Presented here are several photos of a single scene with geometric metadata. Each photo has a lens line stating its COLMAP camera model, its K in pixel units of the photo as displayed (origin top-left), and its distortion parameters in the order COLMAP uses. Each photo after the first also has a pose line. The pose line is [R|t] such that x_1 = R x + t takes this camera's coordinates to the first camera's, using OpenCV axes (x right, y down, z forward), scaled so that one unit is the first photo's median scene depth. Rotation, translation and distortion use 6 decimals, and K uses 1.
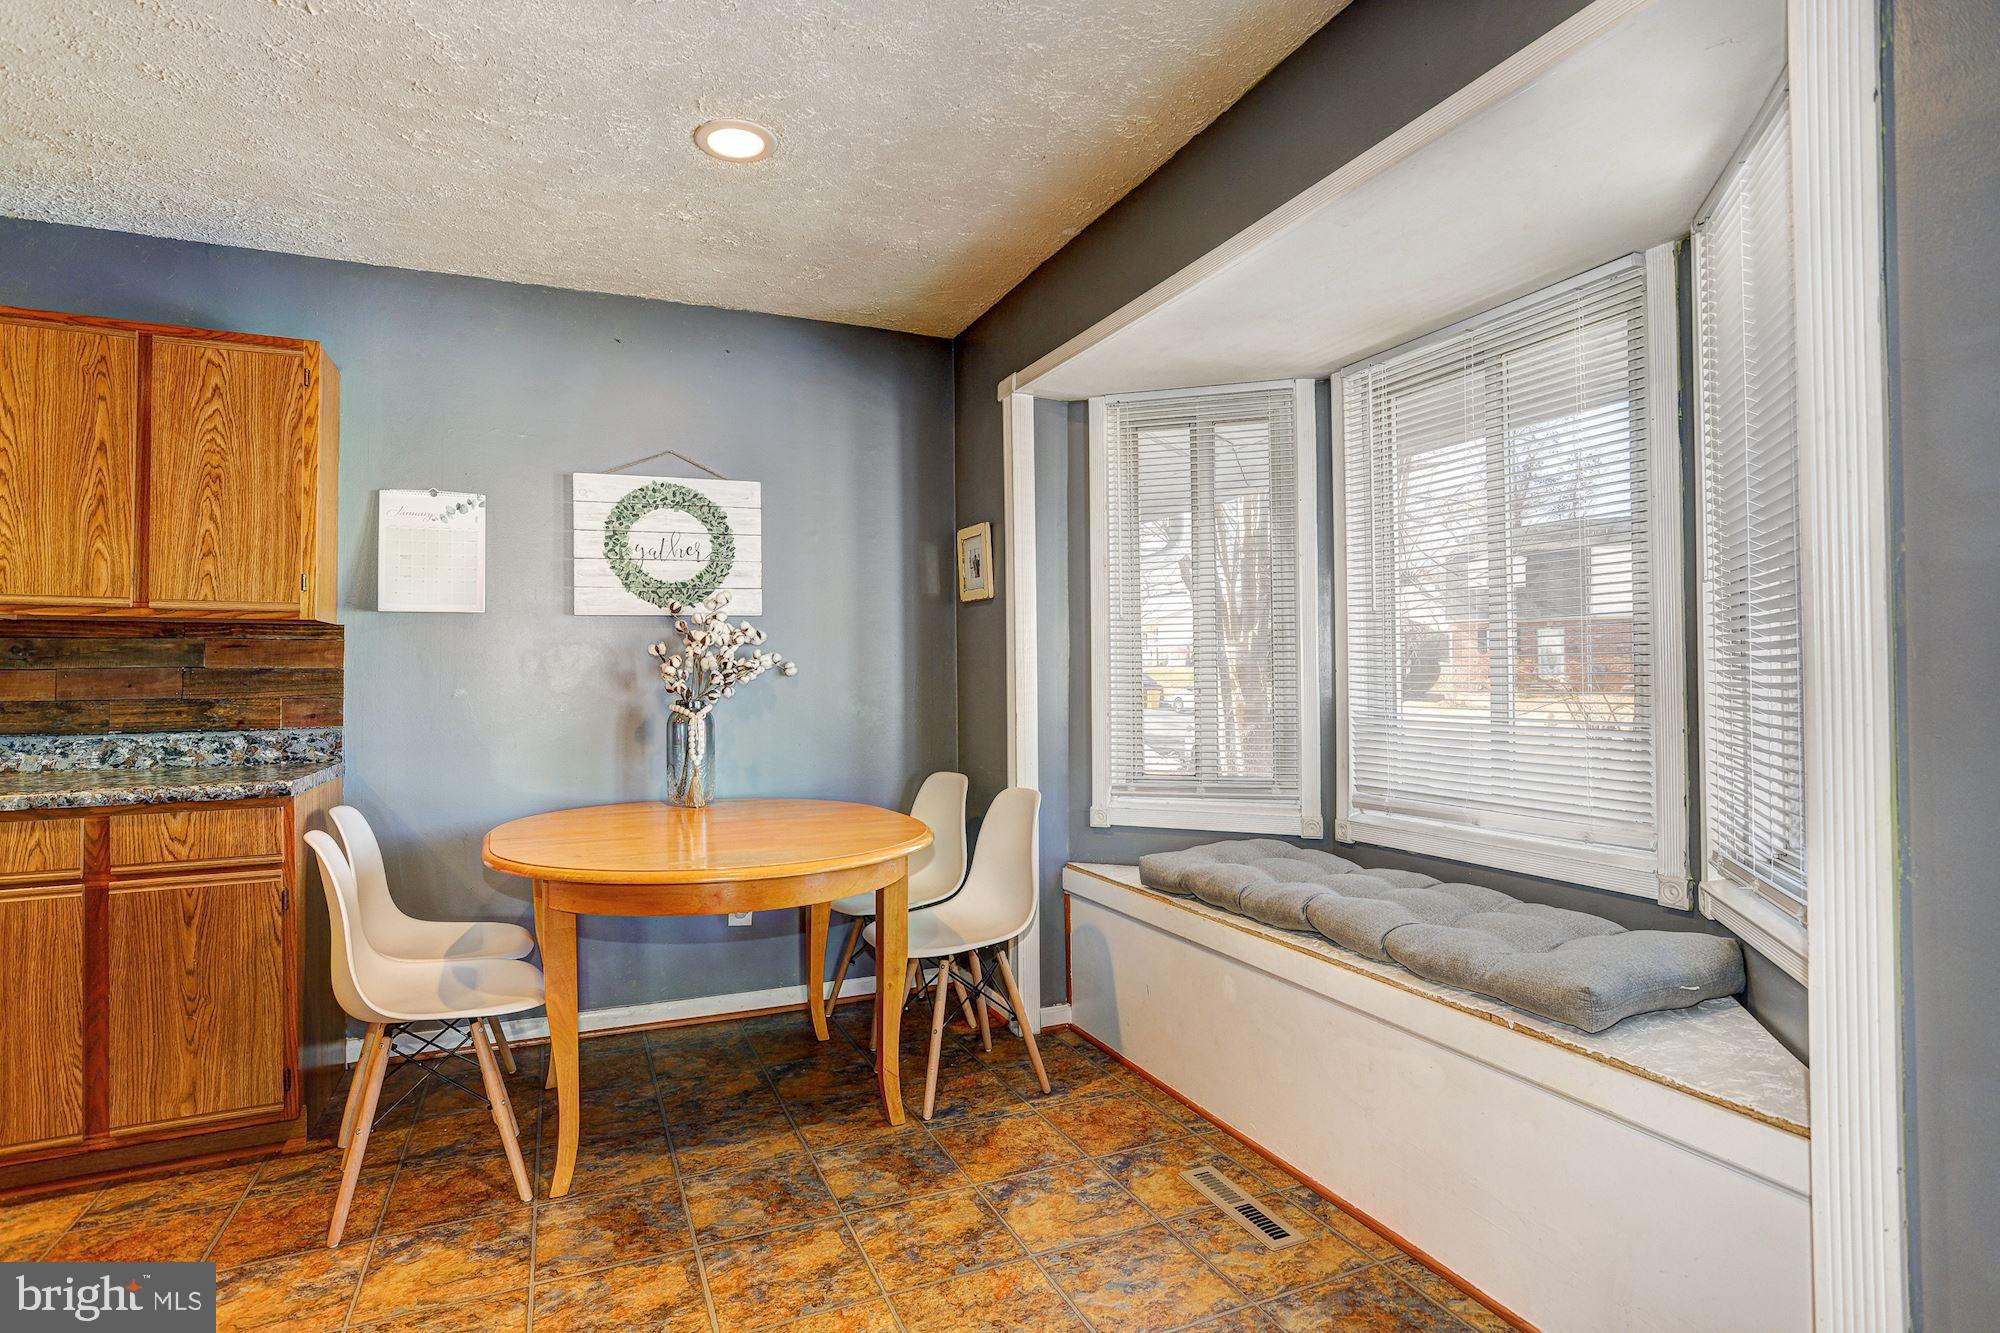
lens RADIAL K [[1006.2, 0, 1004.9], [0, 1006.2, 665.3], [0, 0, 1]] dist [-0.062881, 0.029993]
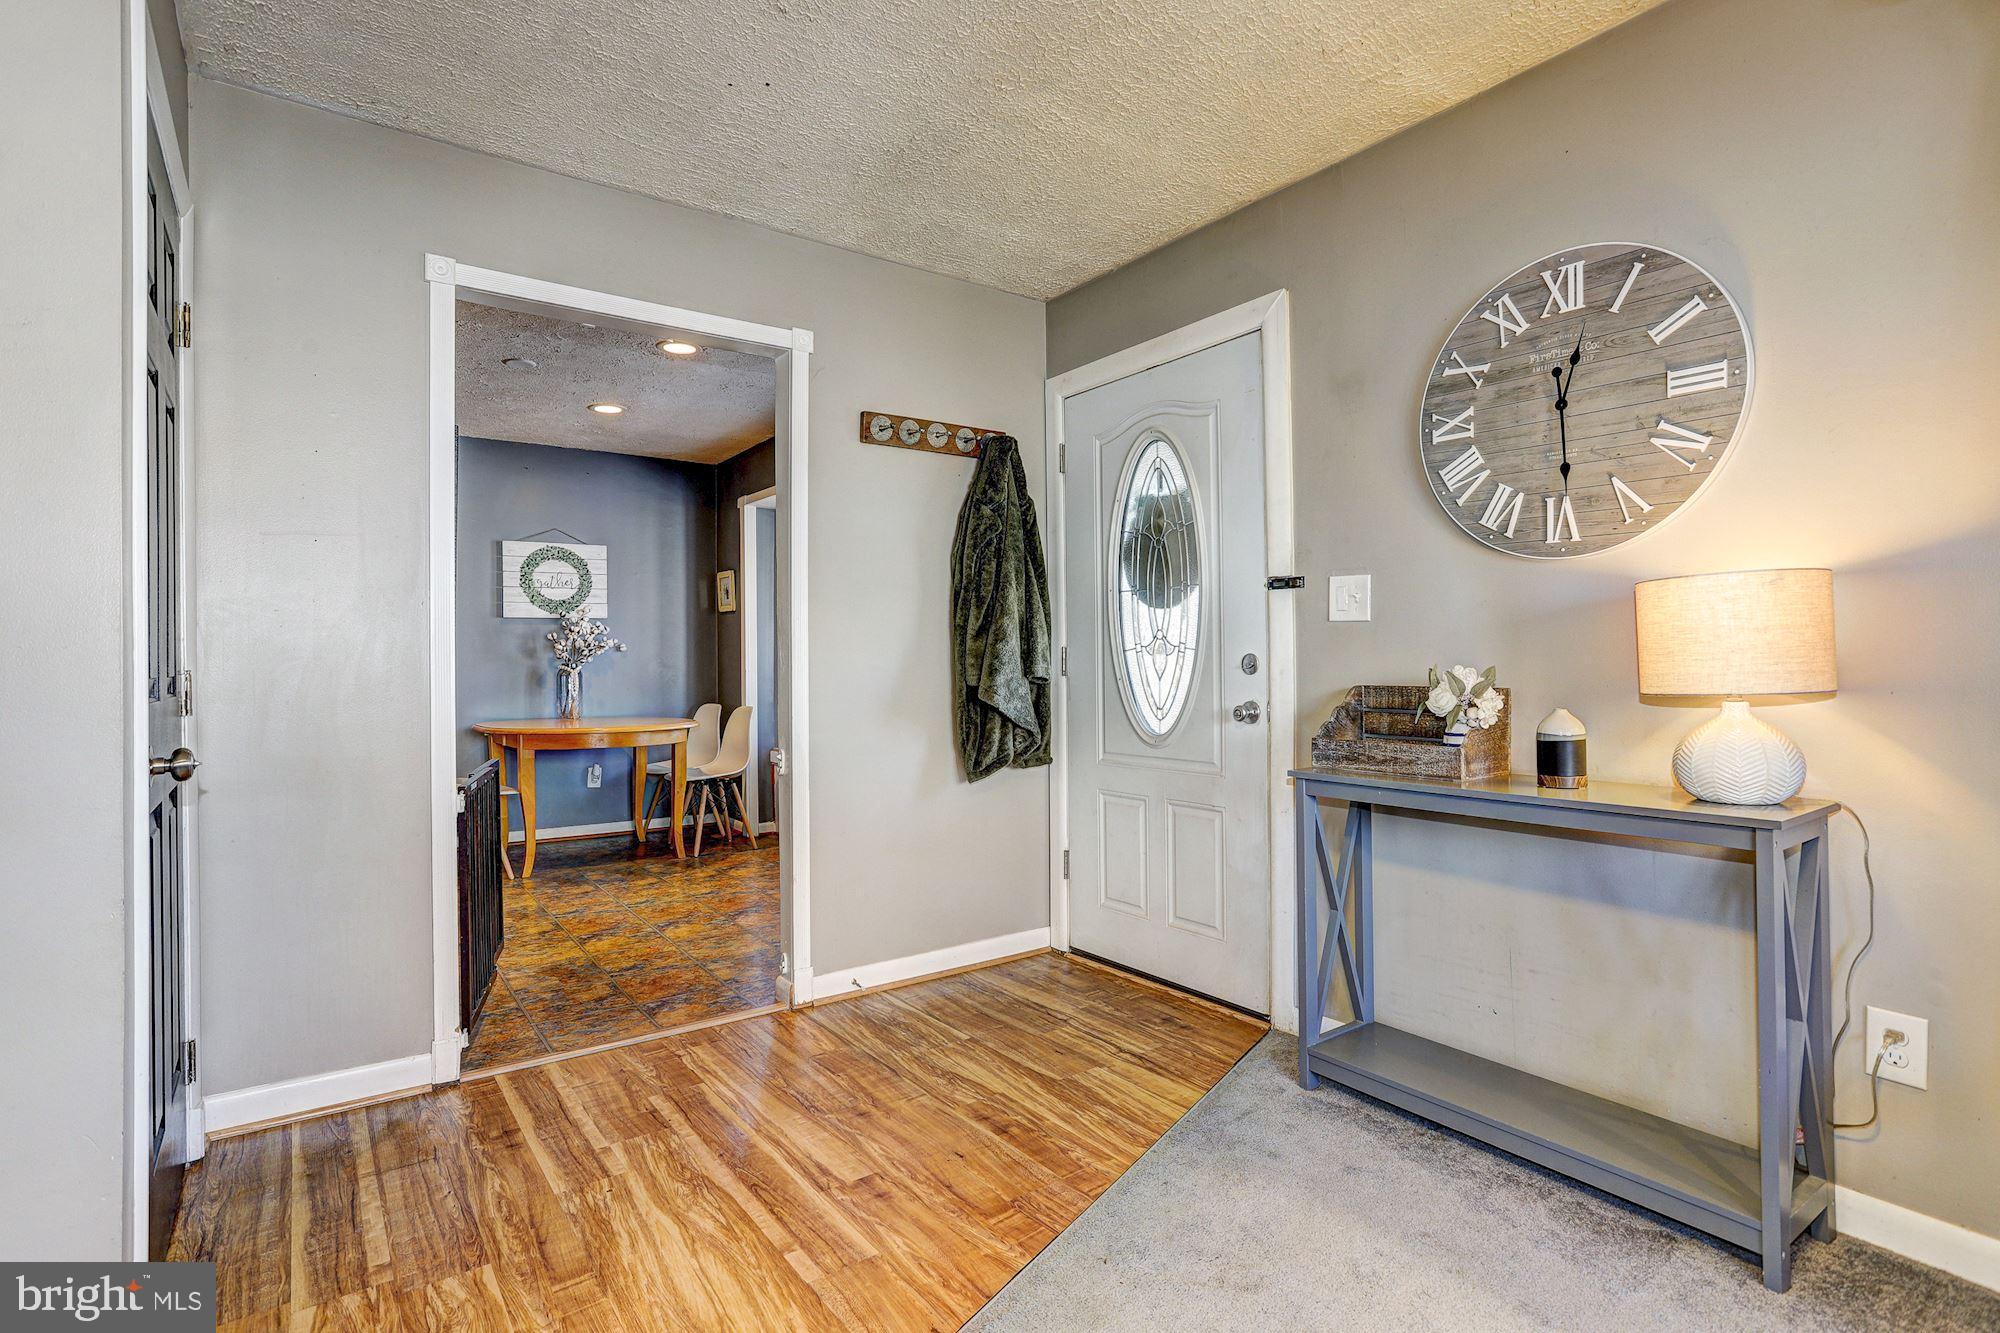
lens RADIAL K [[972.9, 0, 993.4], [0, 972.9, 659.7], [0, 0, 1]] dist [-0.049446, 0.029556]
pose [[0.980357, 0.002655, 0.197214, 0.129038], [-0.003609, 0.999983, 0.004482, 0.019843], [-0.197198, -0.005106, 0.980350, -1.097202]]
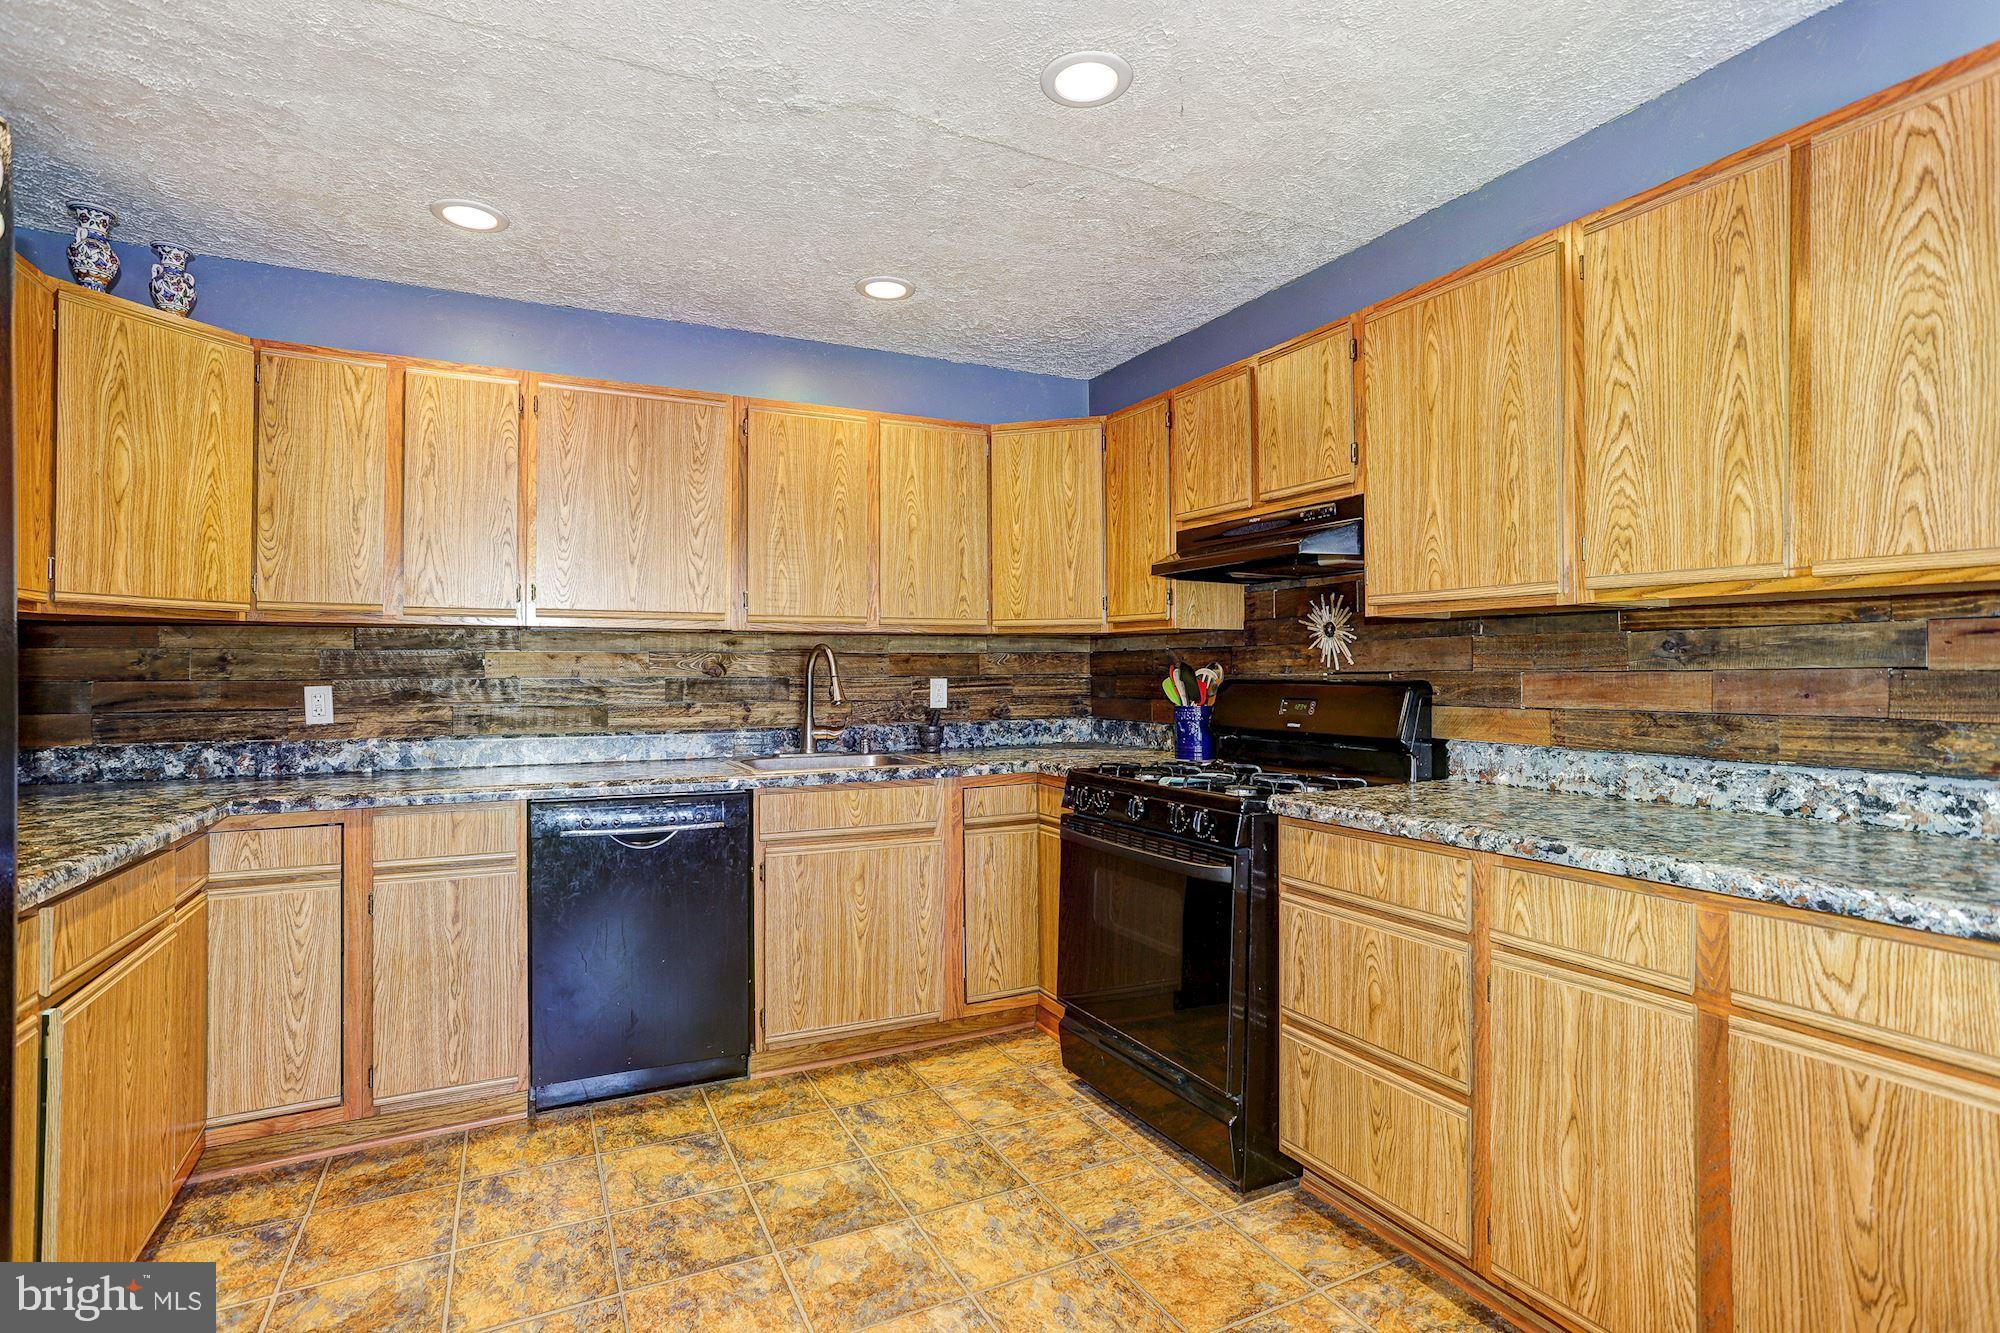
lens RADIAL K [[972.9, 0, 993.4], [0, 972.9, 659.7], [0, 0, 1]] dist [-0.049446, 0.029556]
pose [[0.046618, -0.002148, -0.998910, -0.265693], [0.012675, 0.999918, -0.001558, -0.009701], [0.998832, -0.012589, 0.046642, 0.407492]]
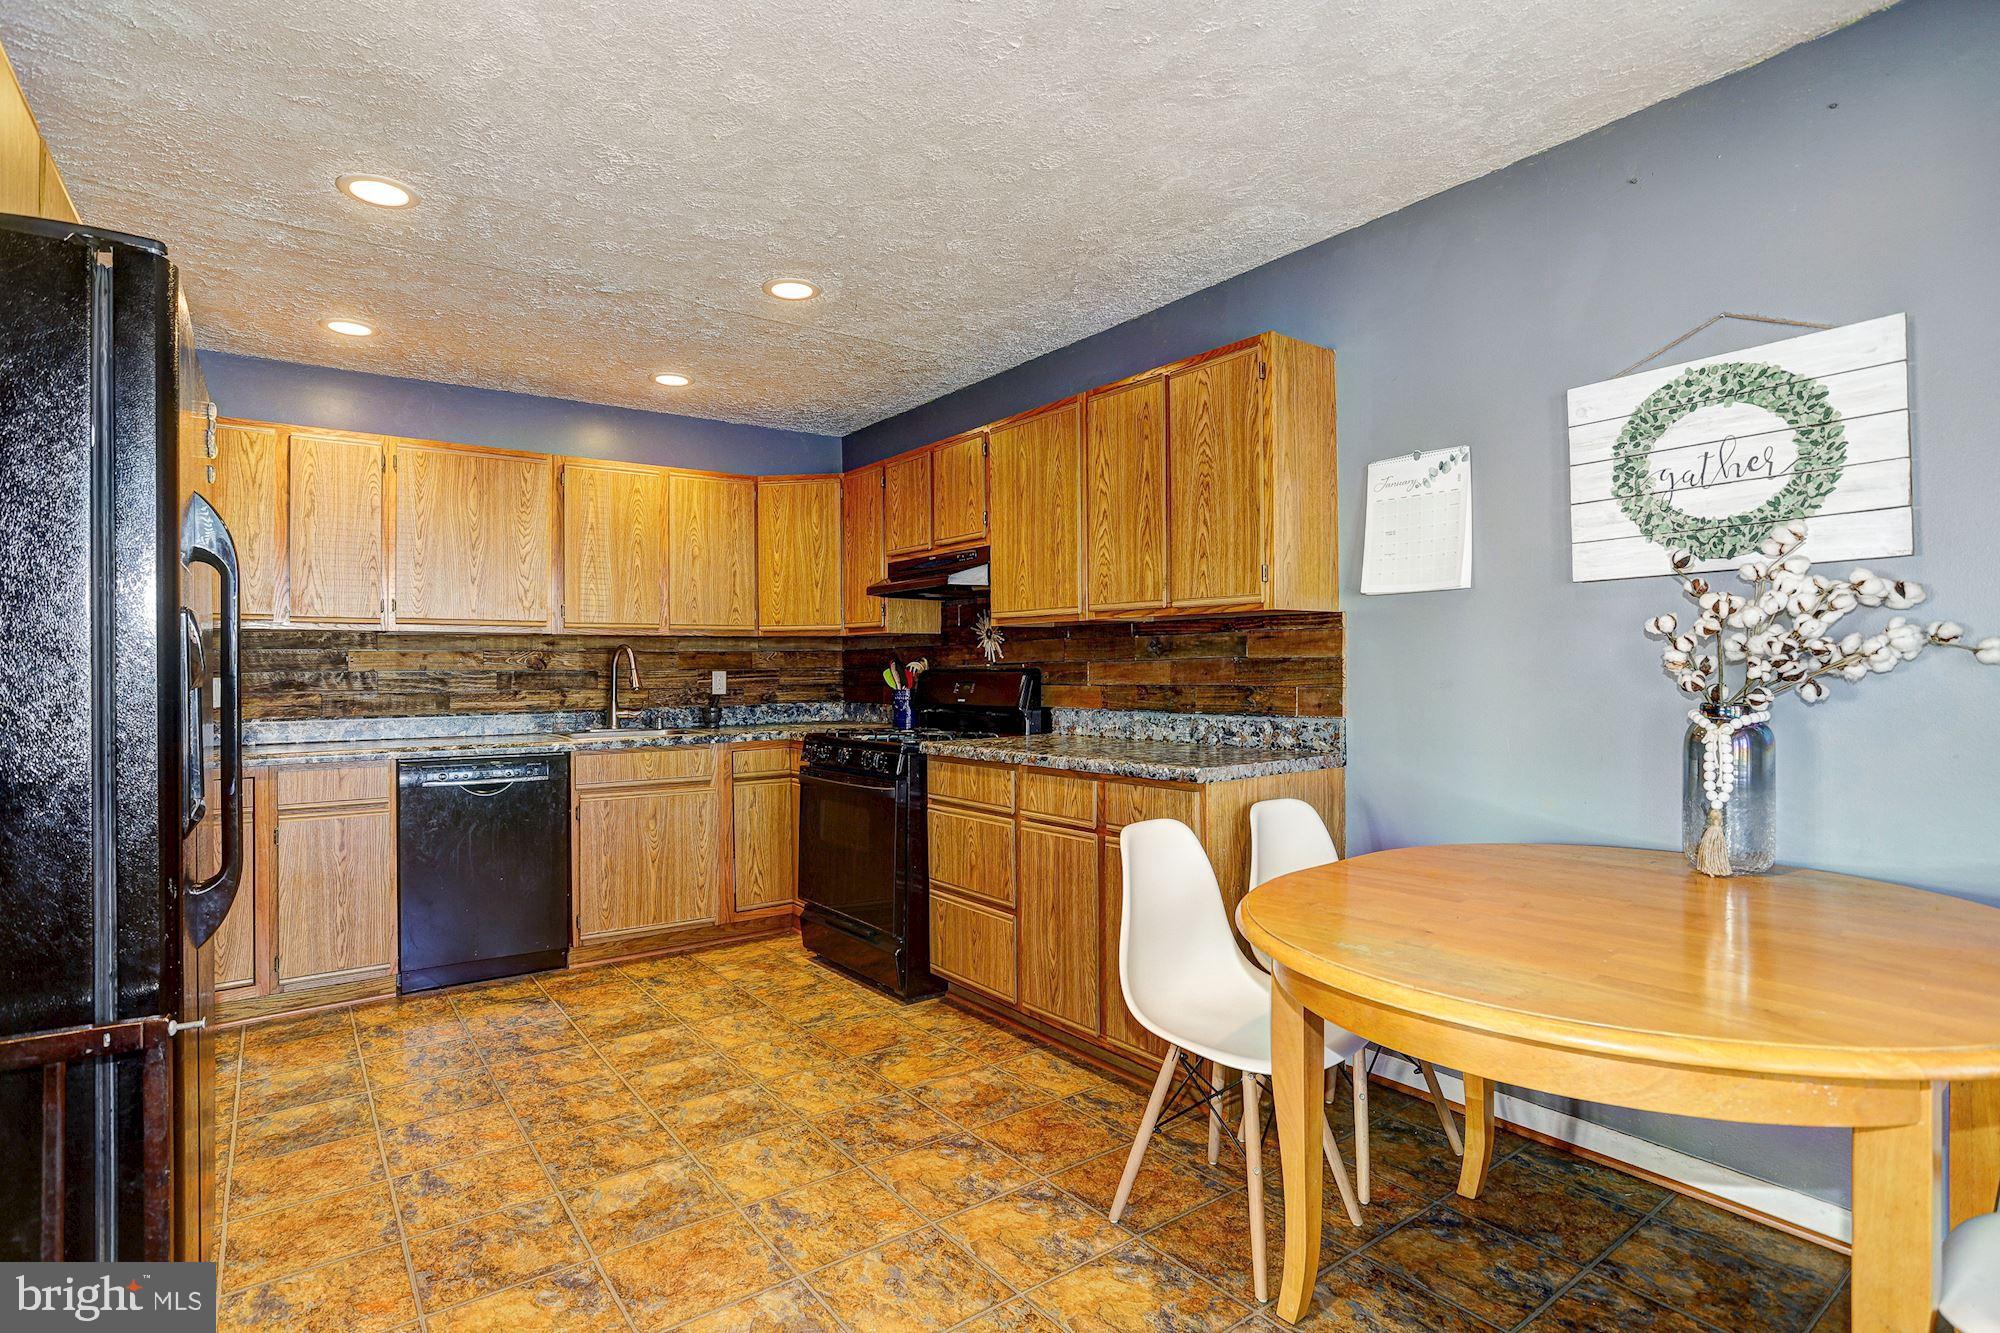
lens RADIAL K [[1002.4, 0, 982.8], [0, 1002.4, 662.6], [0, 0, 1]] dist [-0.047971, 0.032791]
pose [[0.208155, -0.000186, -0.978096, 0.224668], [0.015925, 0.999868, 0.003199, -0.000132], [0.977966, -0.016242, 0.208131, 0.484373]]
